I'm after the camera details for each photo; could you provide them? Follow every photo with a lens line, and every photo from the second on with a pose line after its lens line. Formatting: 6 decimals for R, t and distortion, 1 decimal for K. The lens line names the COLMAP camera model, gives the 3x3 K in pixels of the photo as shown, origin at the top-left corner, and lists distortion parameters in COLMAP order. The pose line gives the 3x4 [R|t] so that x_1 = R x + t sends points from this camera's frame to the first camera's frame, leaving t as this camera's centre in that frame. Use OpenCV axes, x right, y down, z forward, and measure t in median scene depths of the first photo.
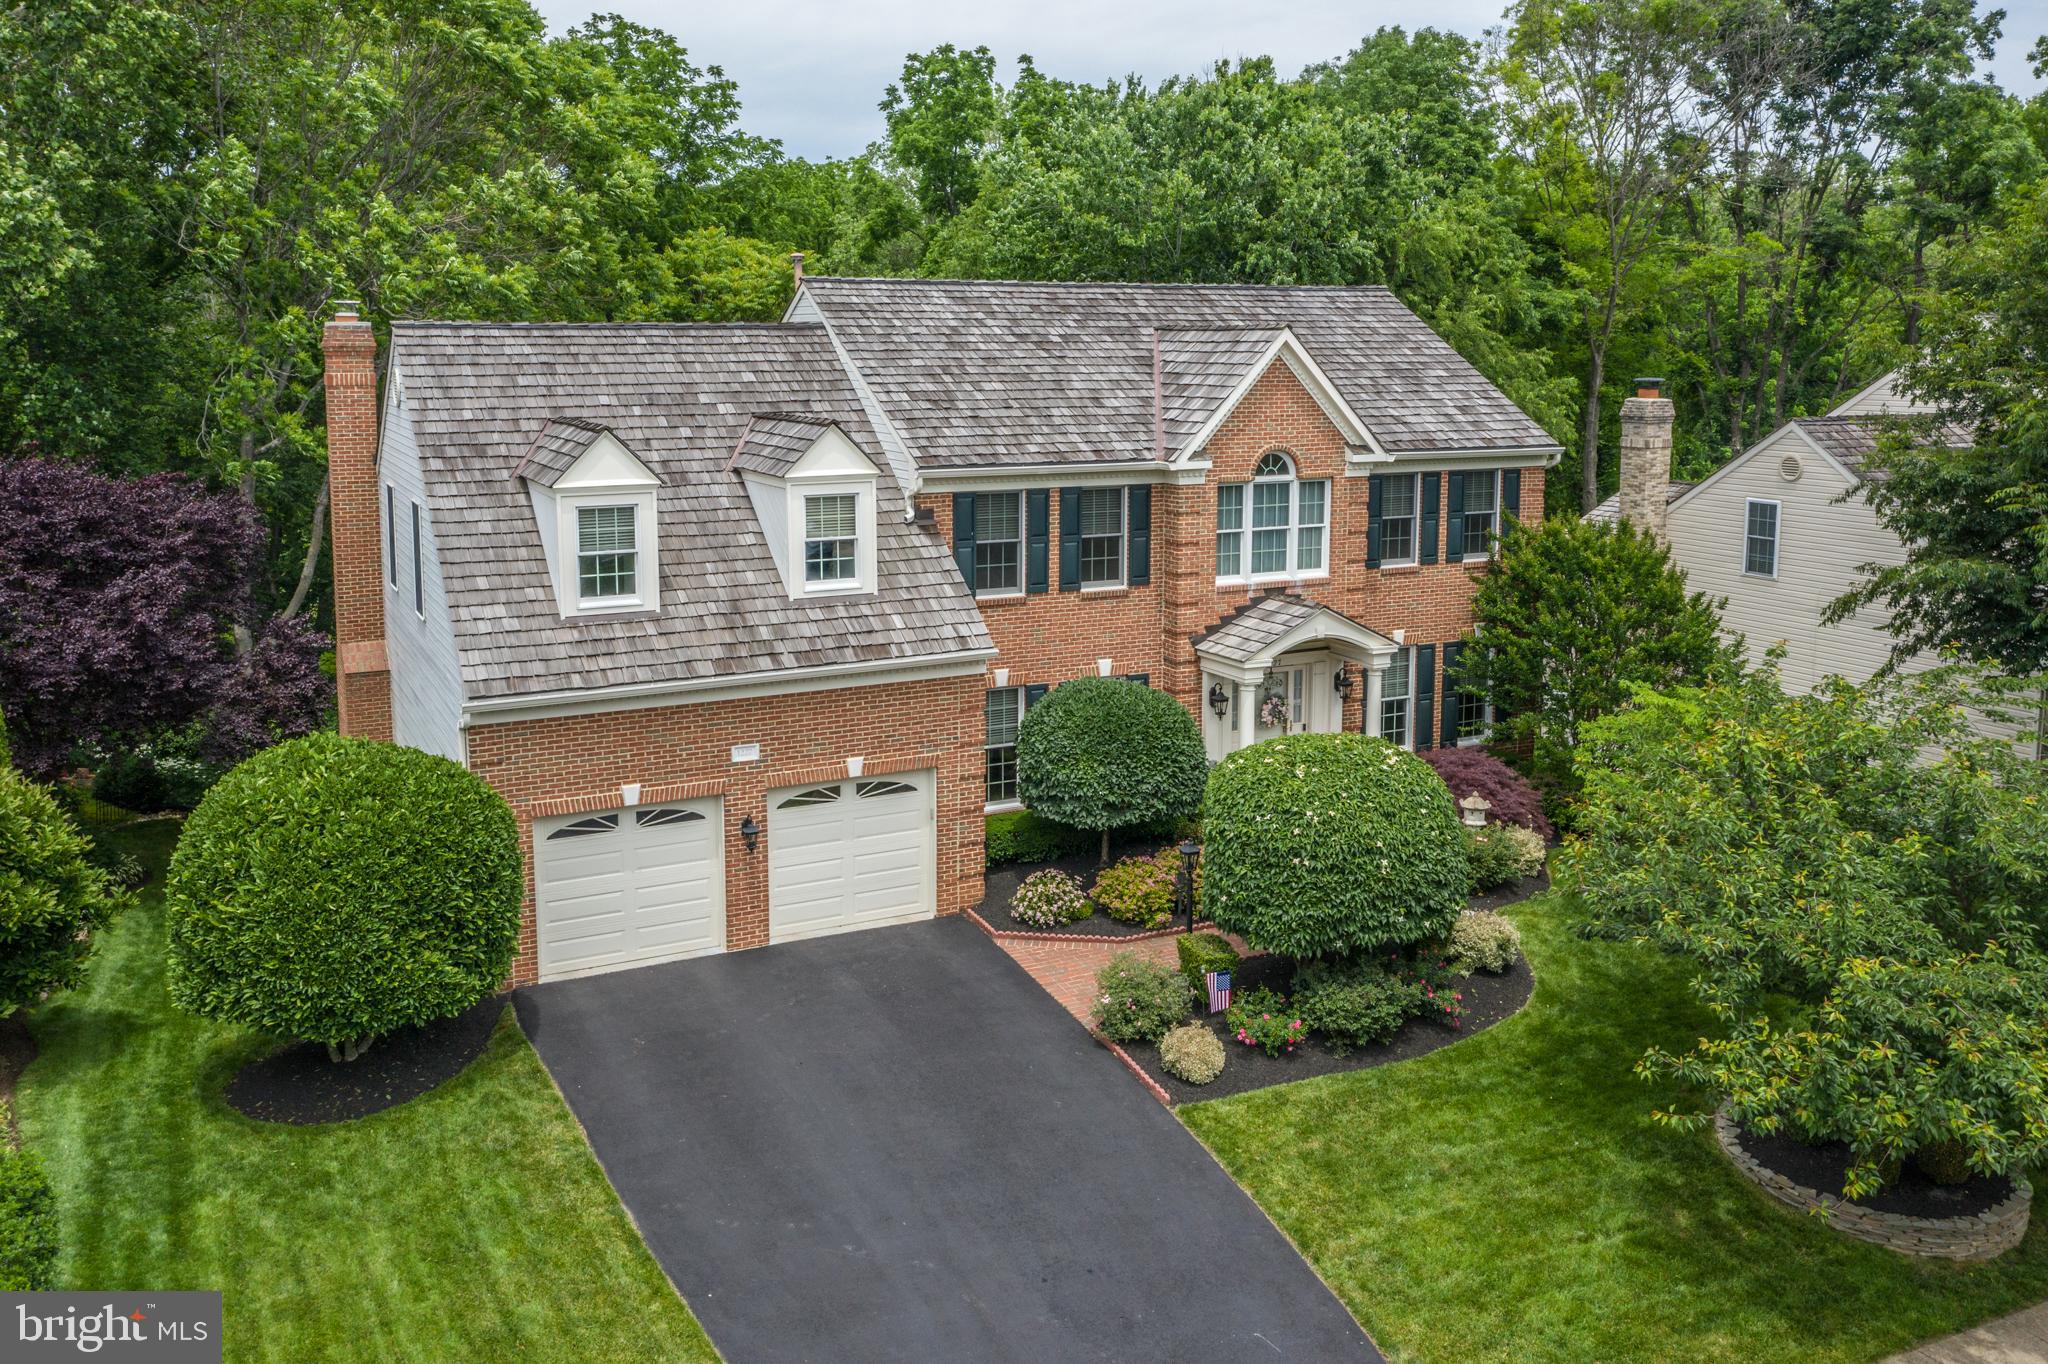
lens RADIAL K [[1643.7, 0, 1034.0], [0, 1643.7, 561.1], [0, 0, 1]] dist [-0.005184, 0.000340]
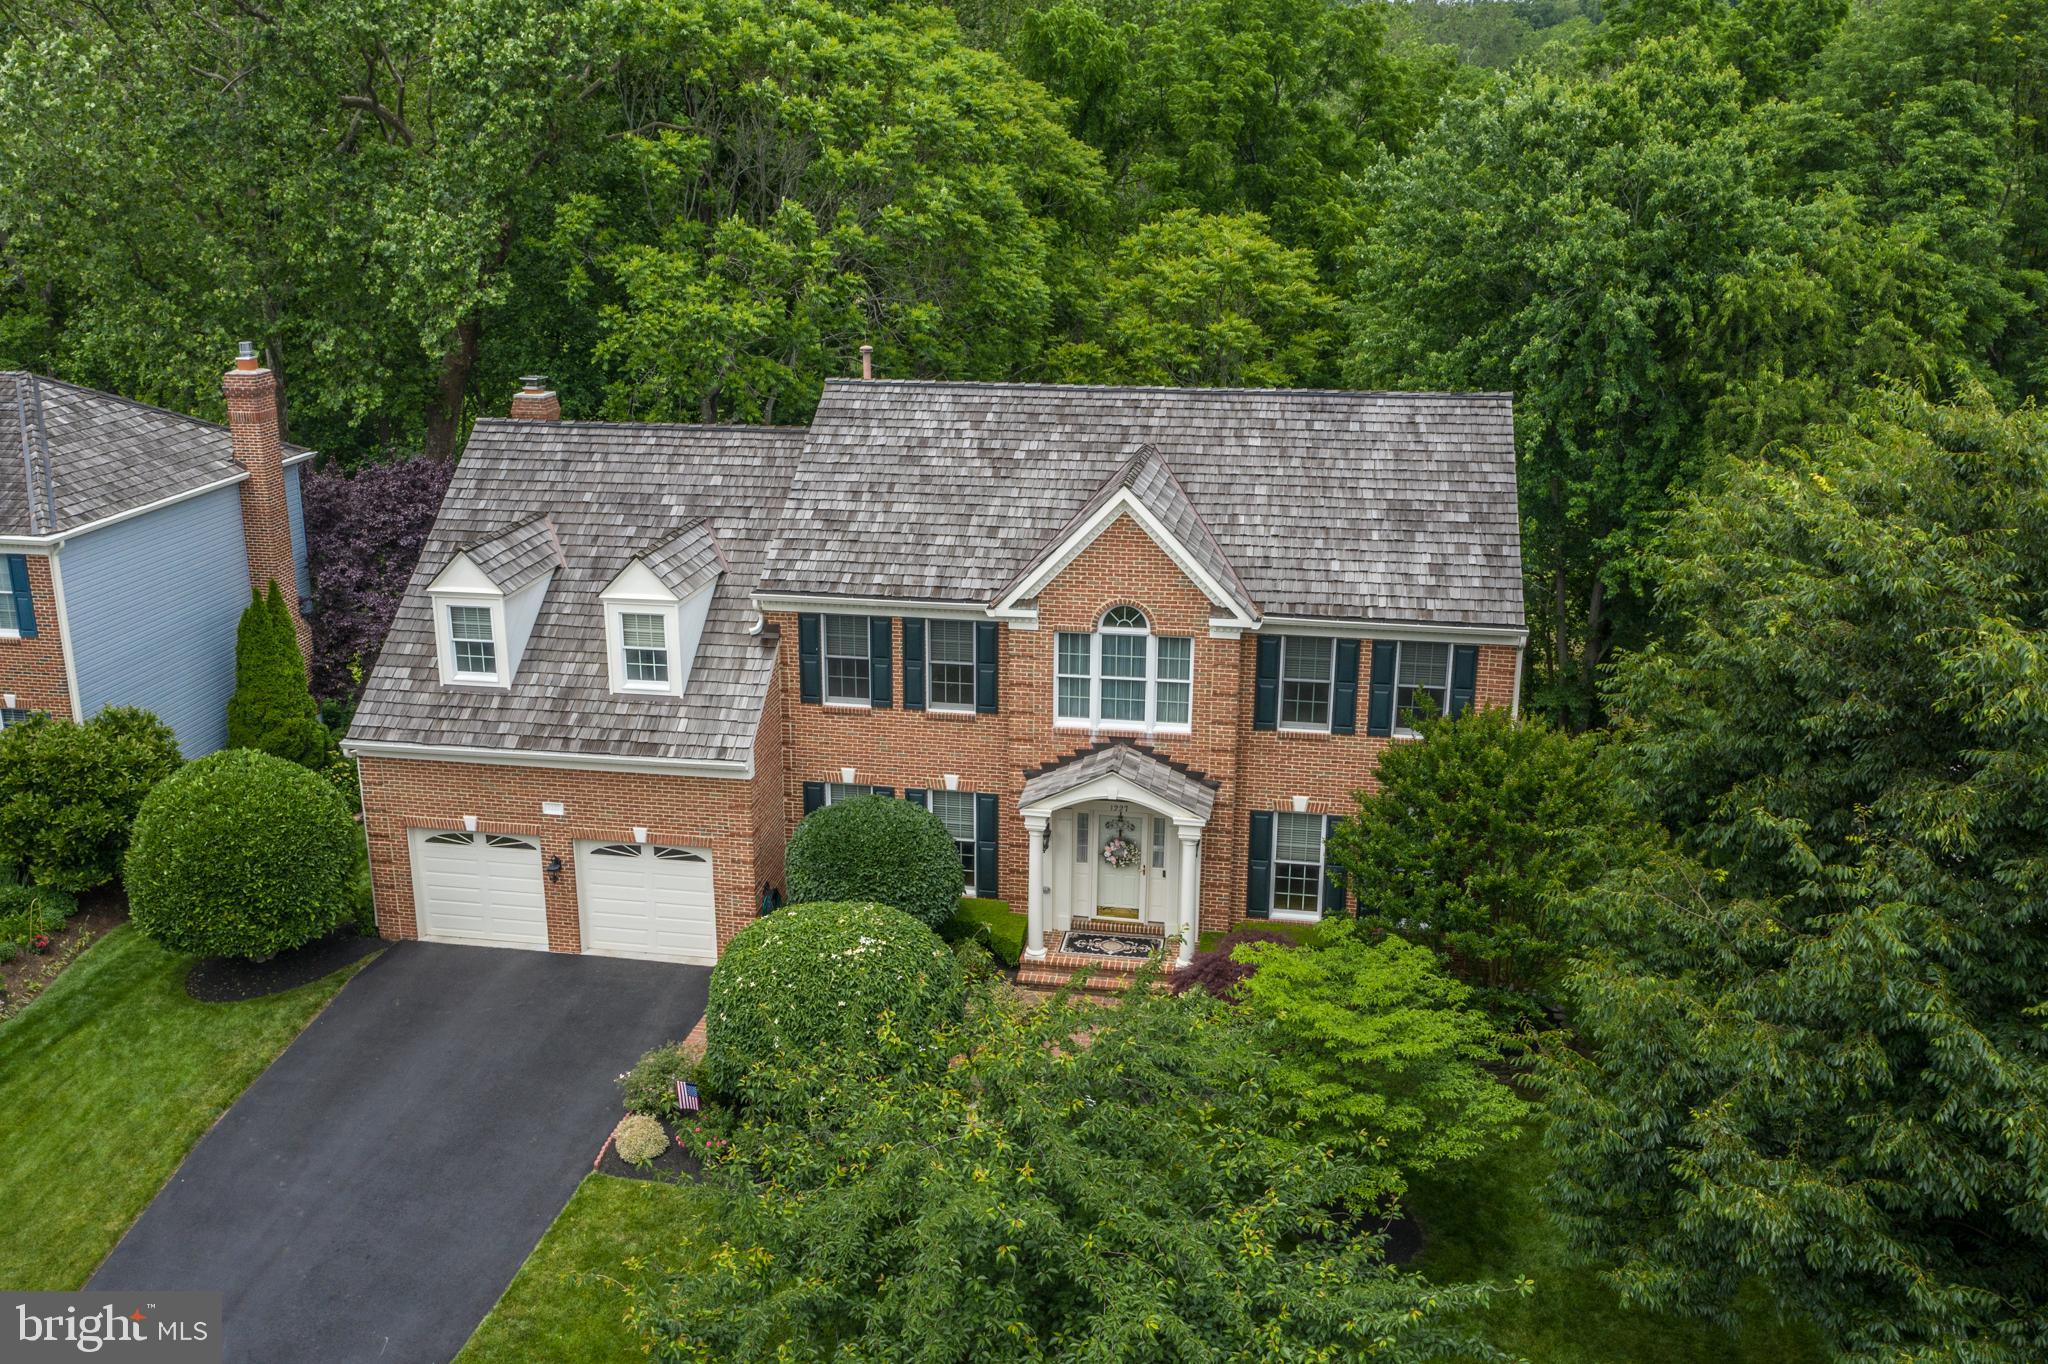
lens RADIAL K [[1783.3, 0, 1031.3], [0, 1783.3, 692.4], [0, 0, 1]] dist [-0.014926, -0.004722]
pose [[0.804315, 0.181440, -0.565825, 0.834466], [-0.083619, 0.977326, 0.194530, -0.254980], [0.588291, -0.109150, 0.801249, 0.107249]]
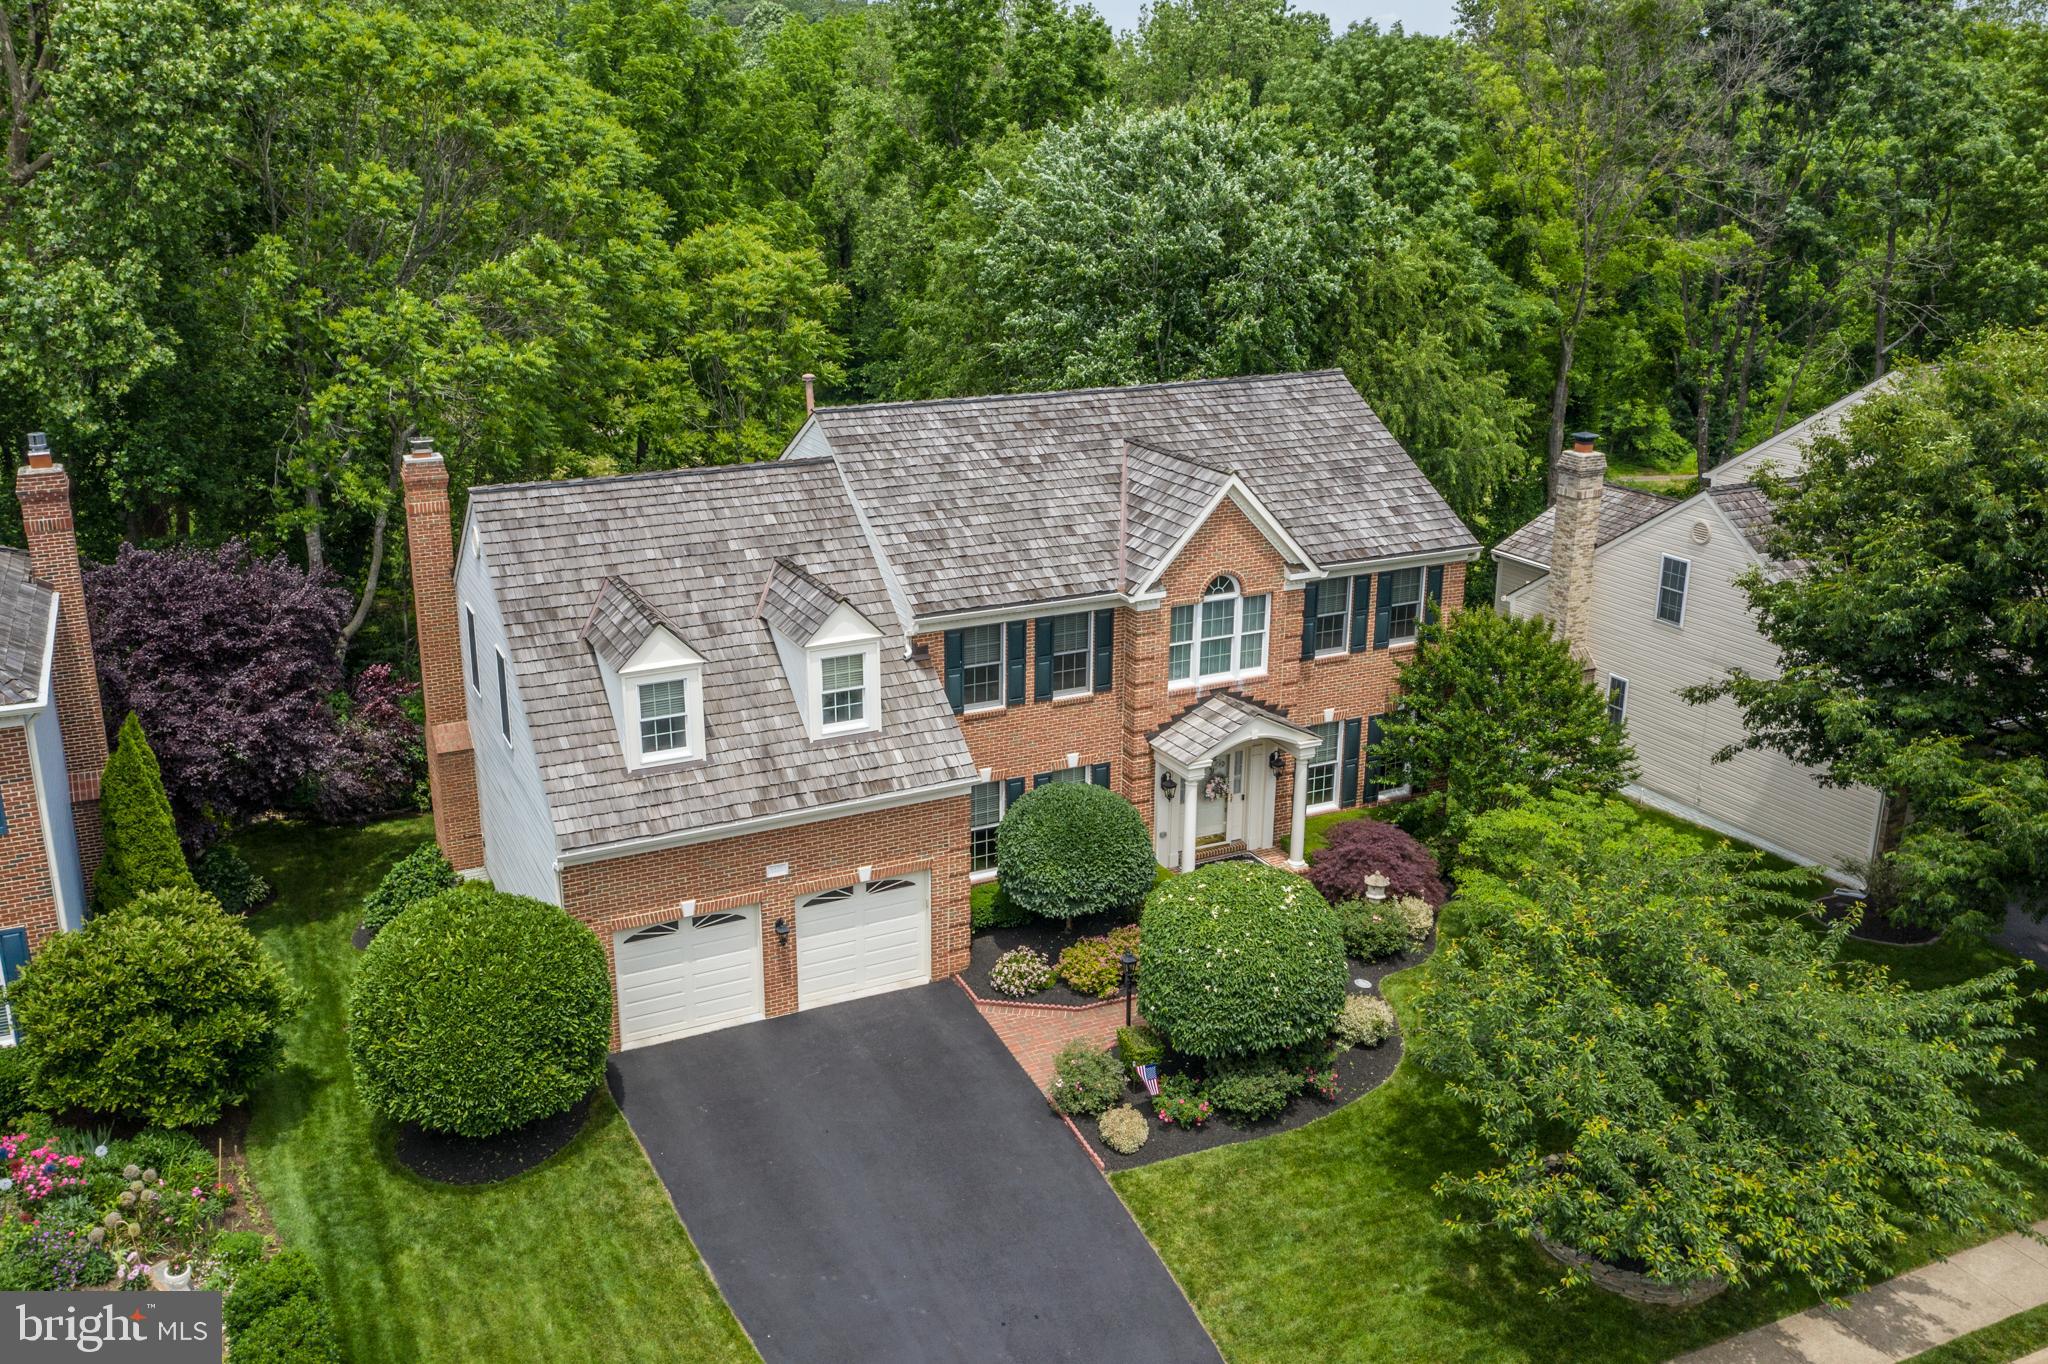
lens RADIAL K [[1680.9, 0, 1011.0], [0, 1680.9, 659.9], [0, 0, 1]] dist [-0.005153, 0.000311]
pose [[0.999805, 0.008150, -0.017984, 0.022186], [-0.004951, 0.985218, 0.171234, -0.242668], [0.019114, -0.171112, 0.985066, -0.212515]]
